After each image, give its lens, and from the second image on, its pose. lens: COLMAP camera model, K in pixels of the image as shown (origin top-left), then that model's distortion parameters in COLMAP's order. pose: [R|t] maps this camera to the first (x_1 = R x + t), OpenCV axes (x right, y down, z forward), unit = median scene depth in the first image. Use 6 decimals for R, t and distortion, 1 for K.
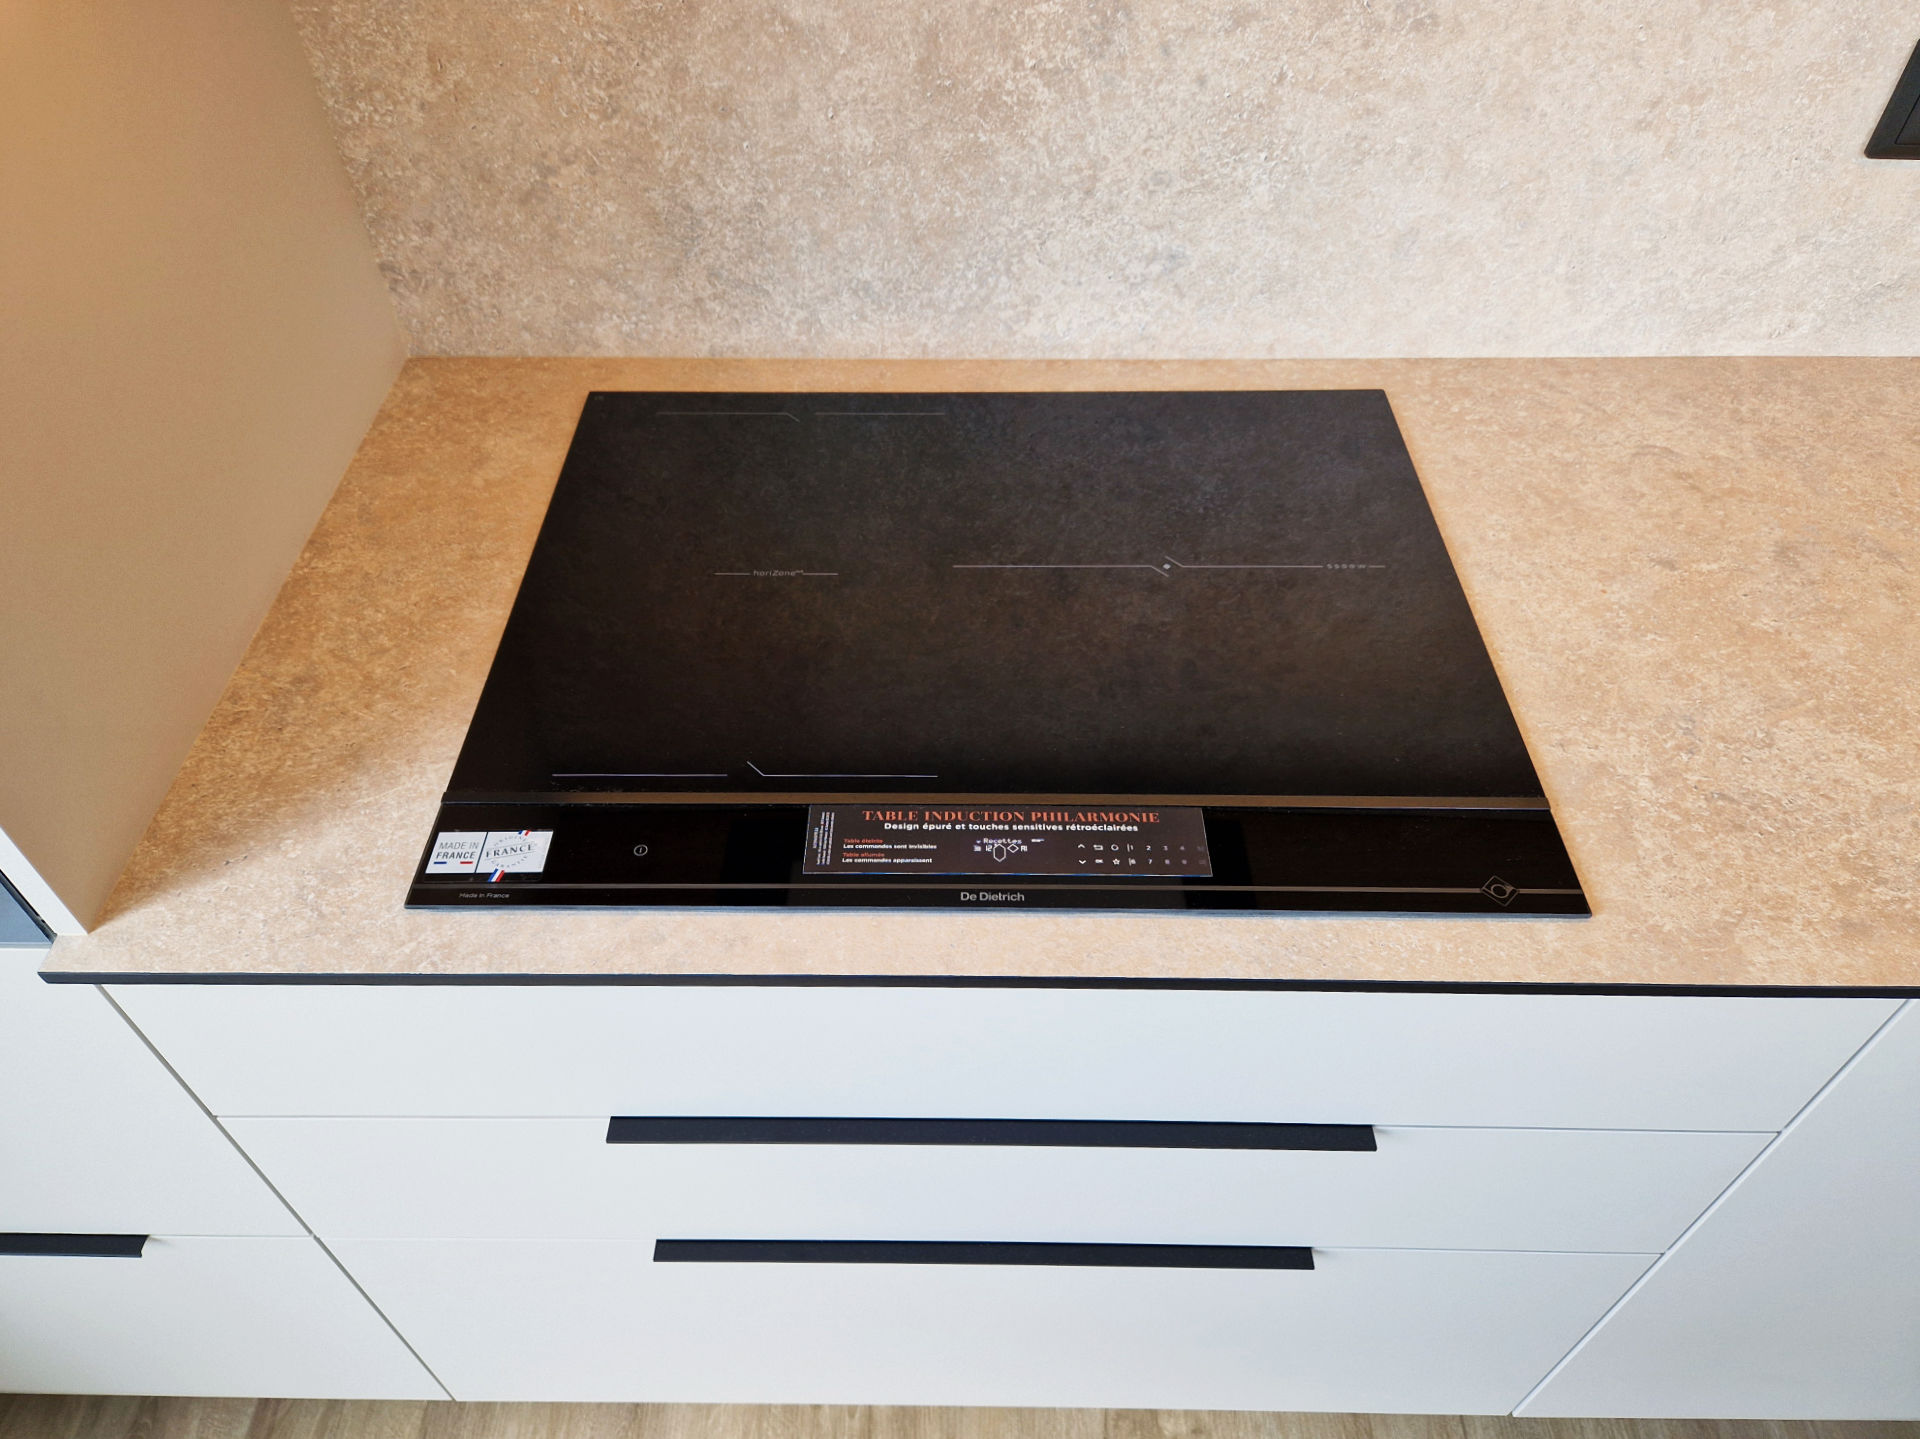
lens RADIAL K [[1293.7, 0, 939.9], [0, 1293.7, 706.4], [0, 0, 1]] dist [0.069260, -0.064829]
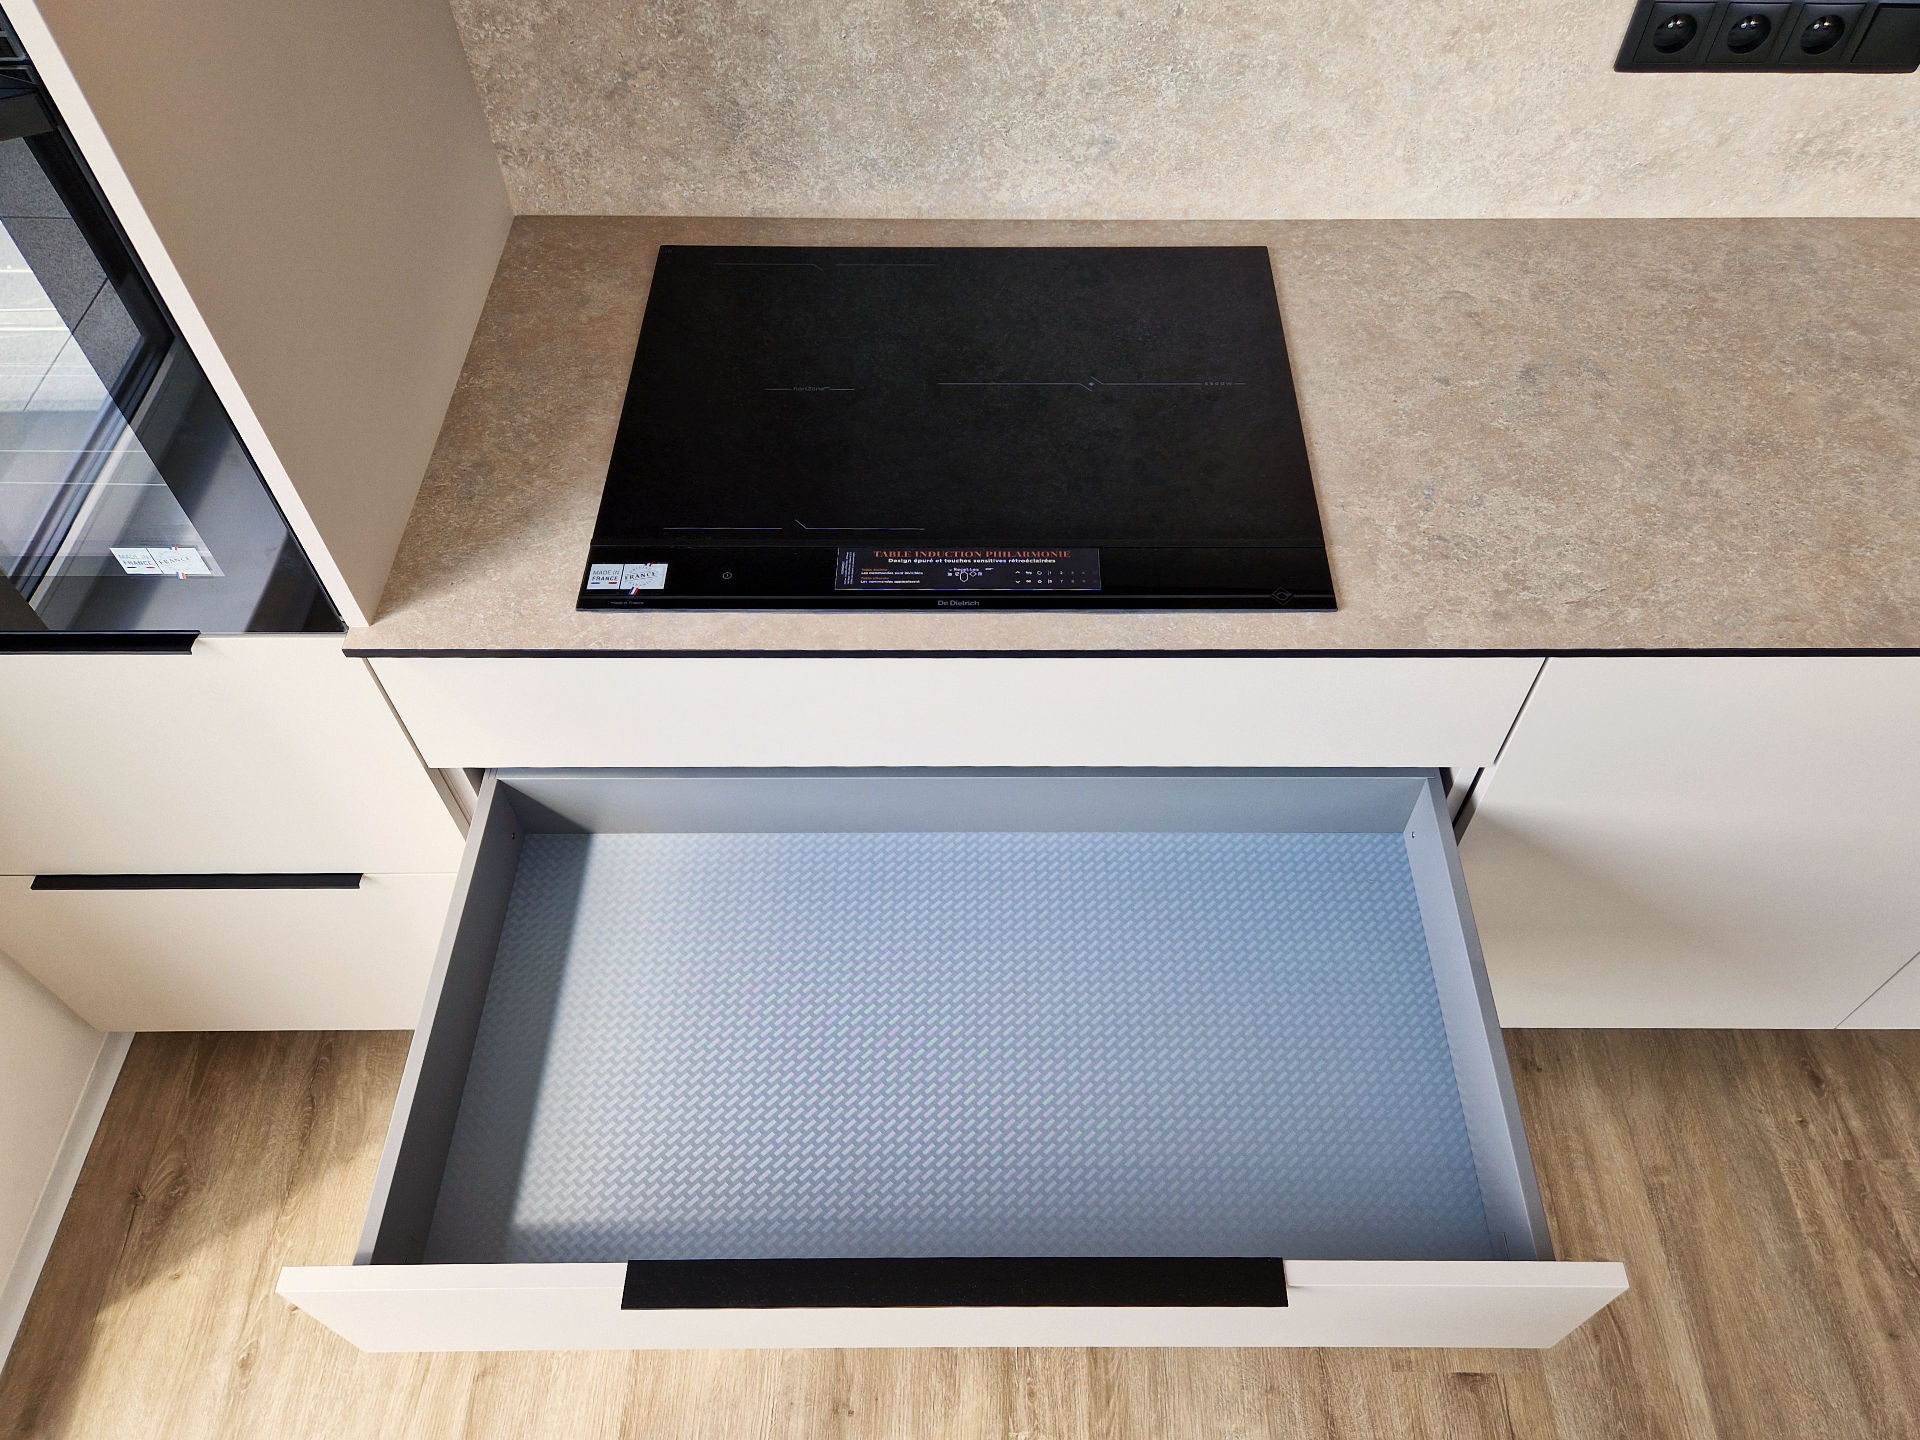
lens RADIAL K [[1395.8, 0, 1001.1], [0, 1395.8, 685.2], [0, 0, 1]] dist [0.085950, -0.086934]
pose [[0.999736, -0.005943, 0.022183, 0.039856], [0.003556, 0.994346, 0.106125, 0.050001], [-0.022688, -0.106018, 0.994105, -0.493187]]
